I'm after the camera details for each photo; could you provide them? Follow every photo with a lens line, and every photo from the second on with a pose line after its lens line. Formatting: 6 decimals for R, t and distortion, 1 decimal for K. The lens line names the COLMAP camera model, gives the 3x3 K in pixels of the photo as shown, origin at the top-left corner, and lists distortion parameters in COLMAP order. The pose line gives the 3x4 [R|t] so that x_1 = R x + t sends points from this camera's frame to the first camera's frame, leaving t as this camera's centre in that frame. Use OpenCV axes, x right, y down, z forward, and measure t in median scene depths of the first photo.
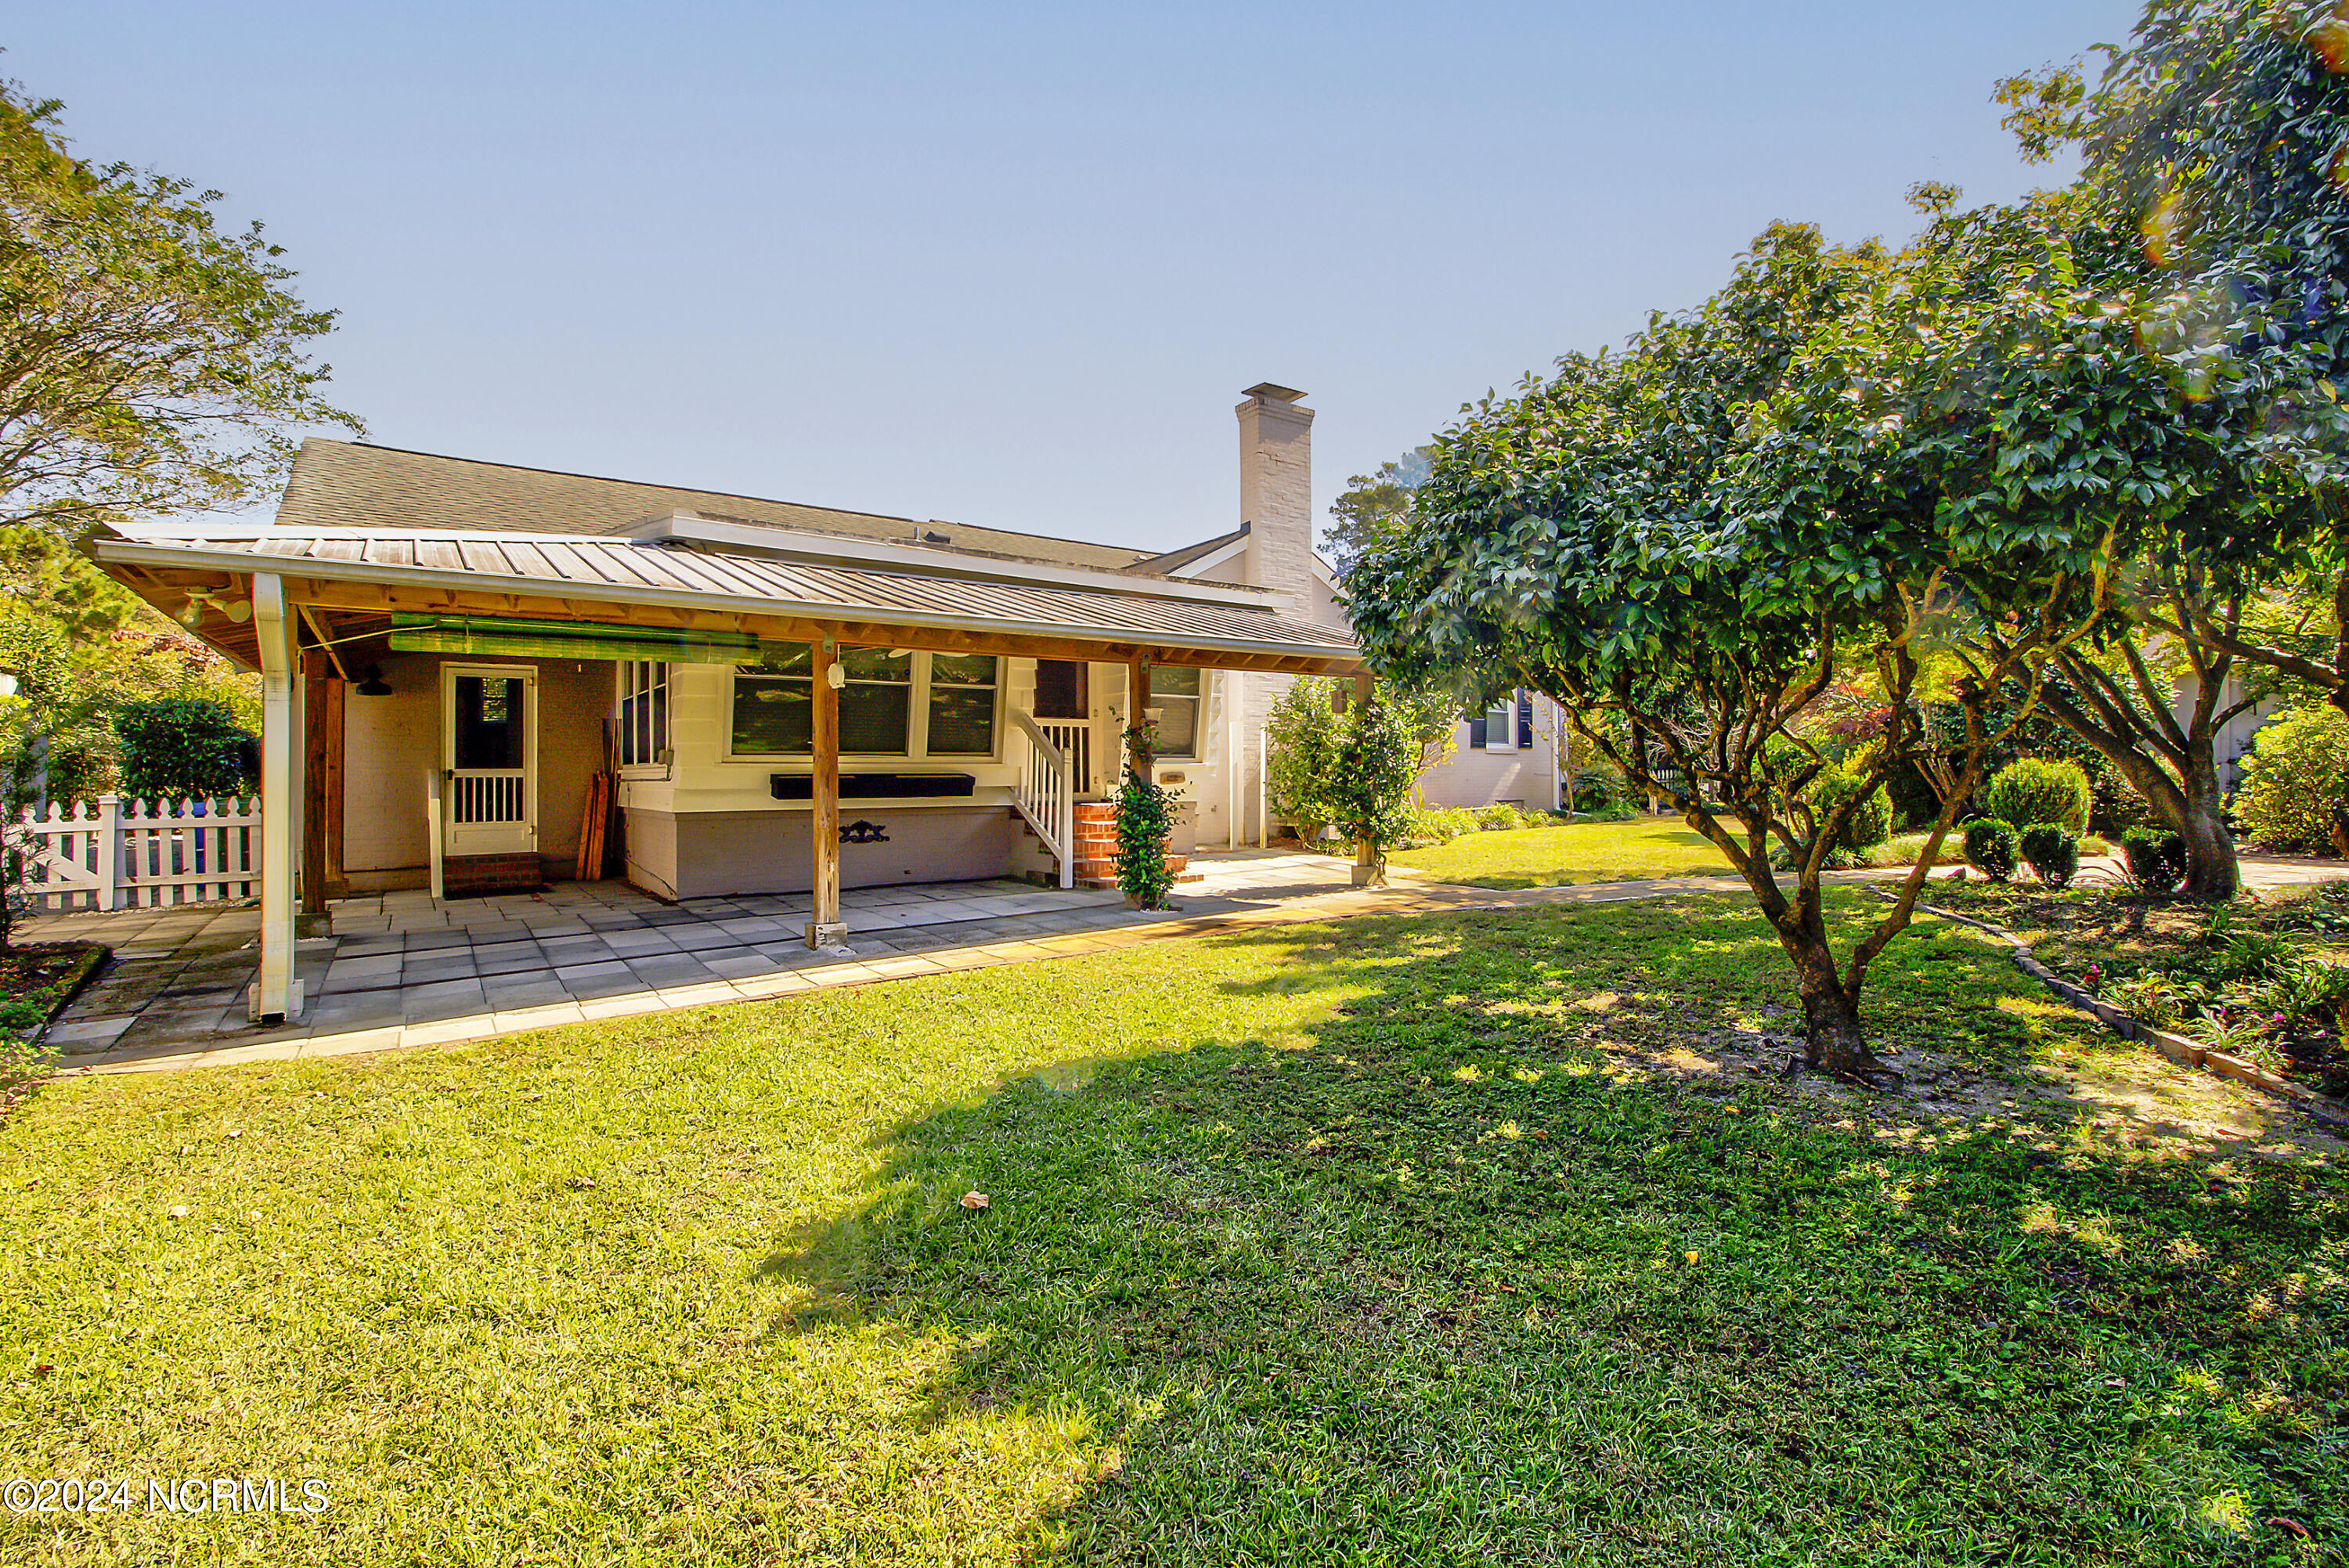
lens RADIAL K [[1084.8, 0, 1181.0], [0, 1084.8, 746.9], [0, 0, 1]] dist [0.010677, -0.014540]
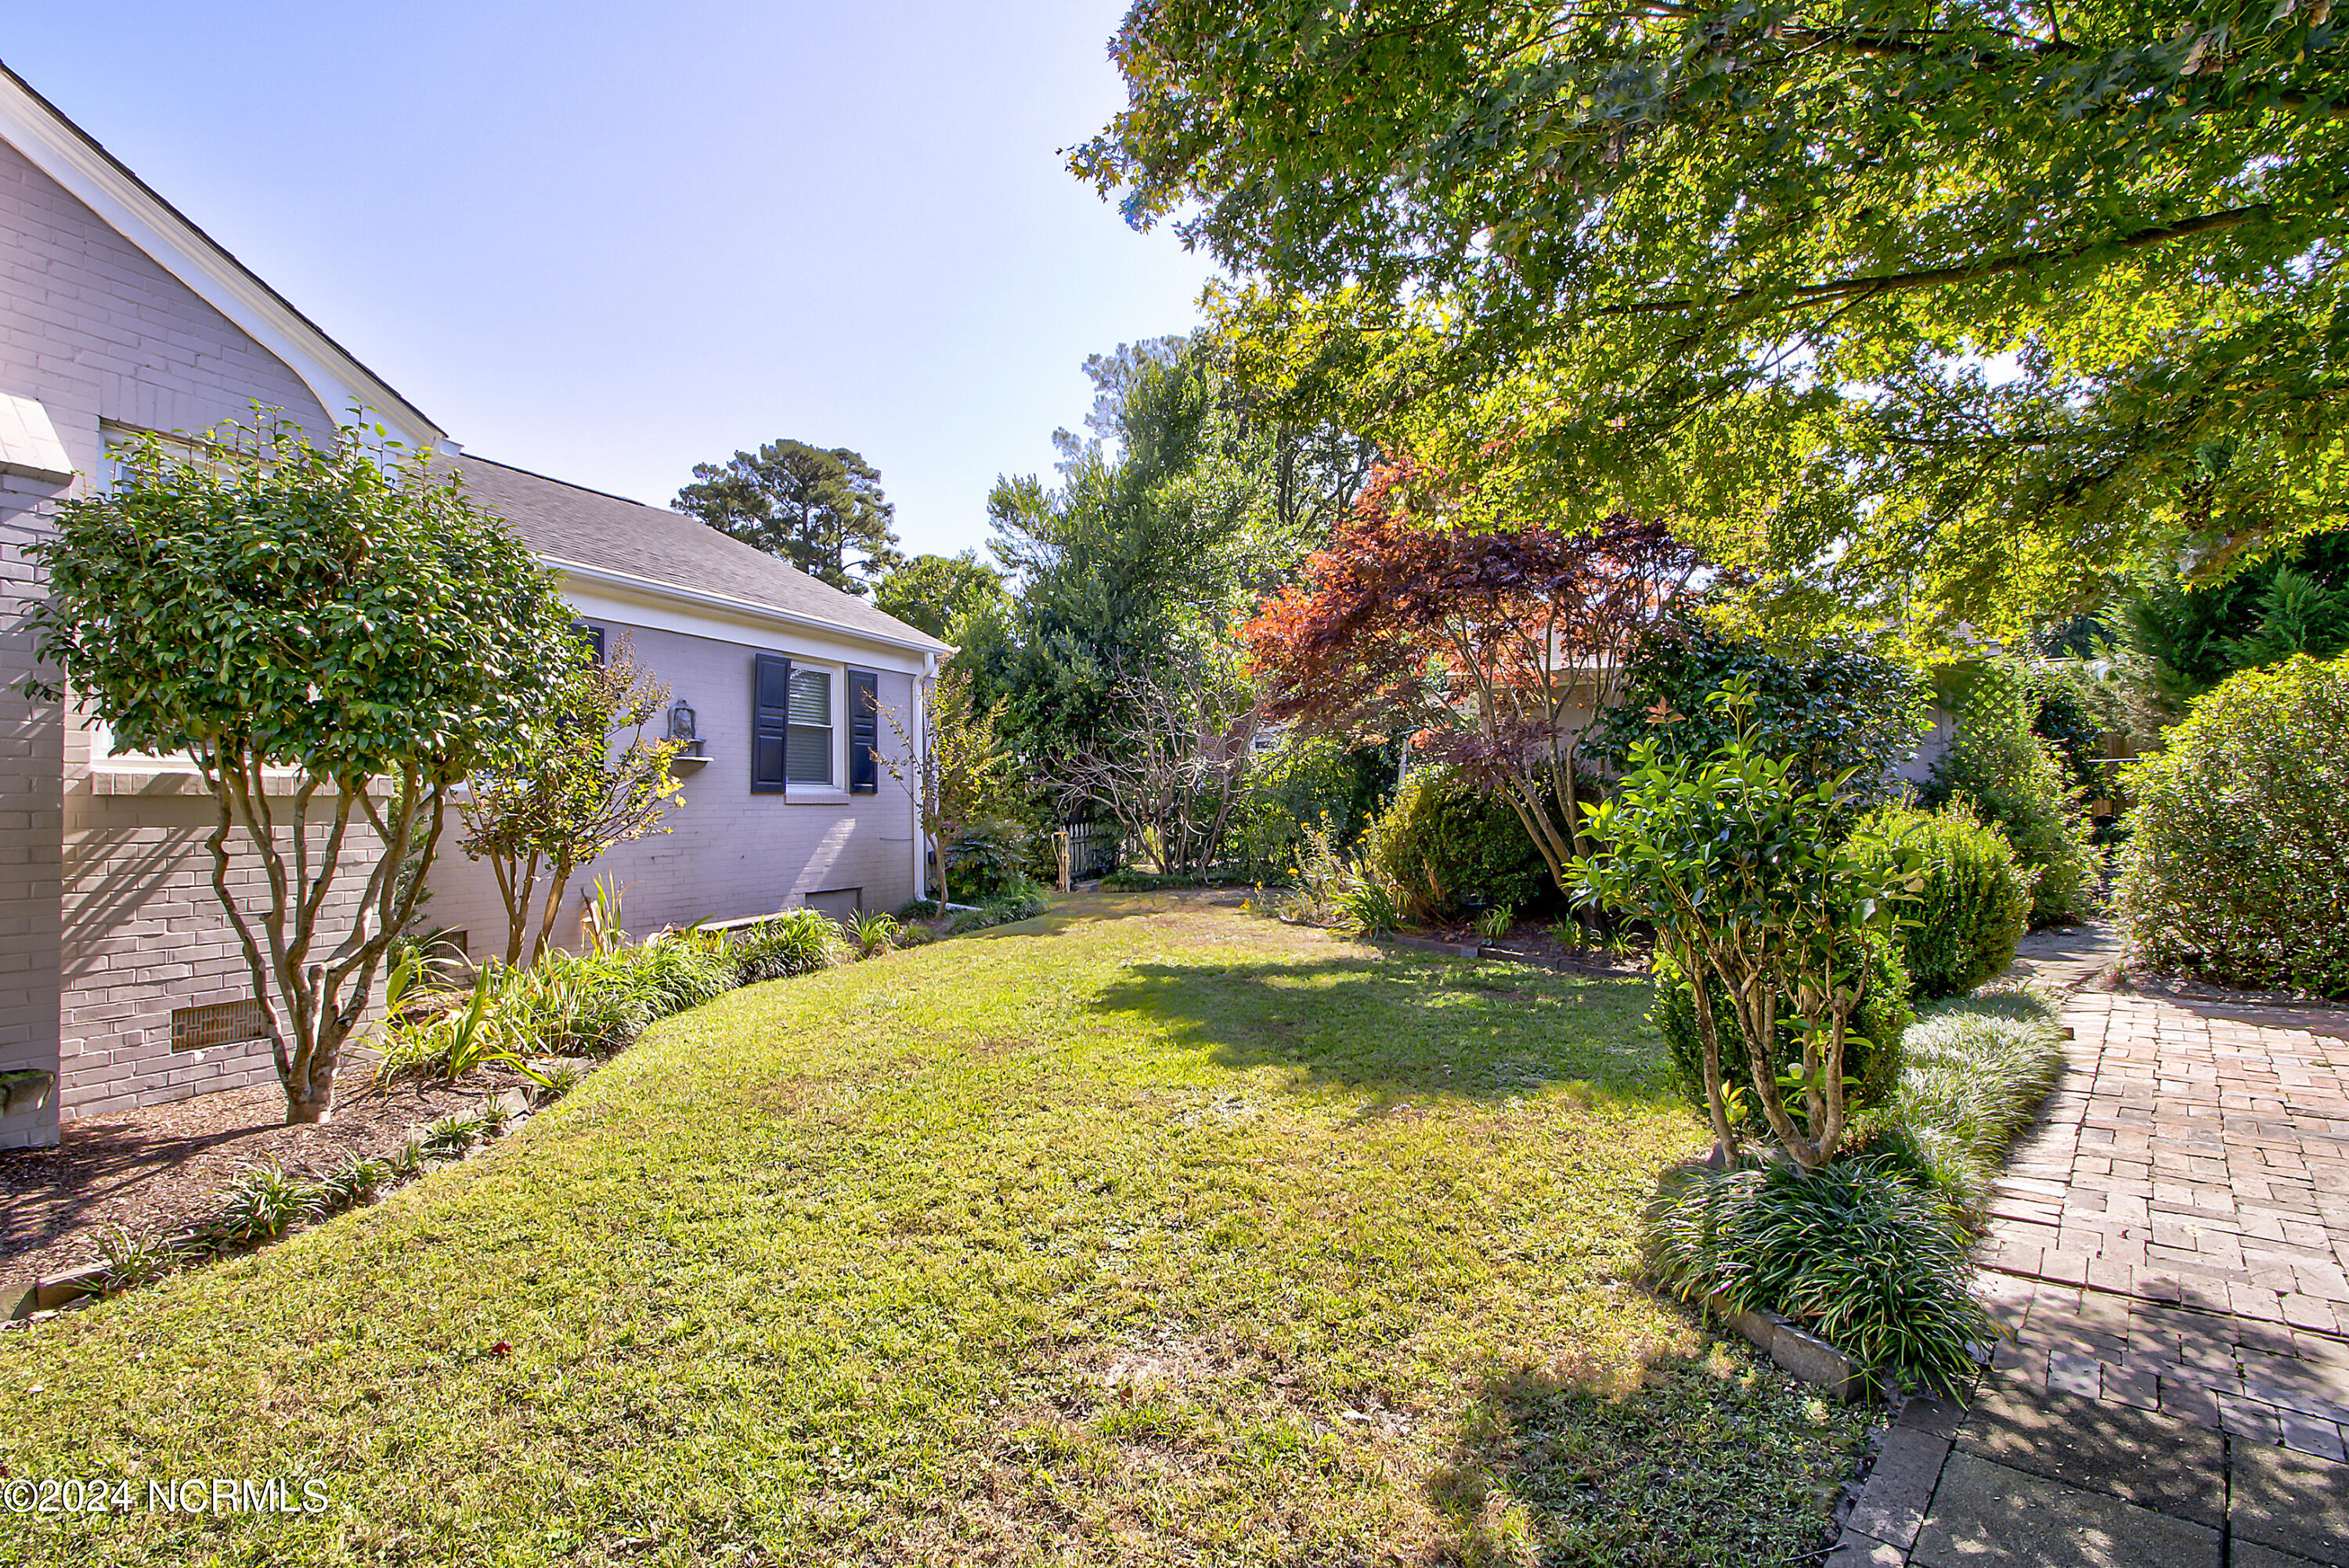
lens RADIAL K [[1084.8, 0, 1181.0], [0, 1084.8, 746.9], [0, 0, 1]] dist [0.010677, -0.014540]
pose [[0.850859, 0.018741, 0.525060, 0.166991], [0.001772, 0.999256, -0.038539, -0.000991], [-0.525392, 0.033722, 0.850192, 0.453516]]
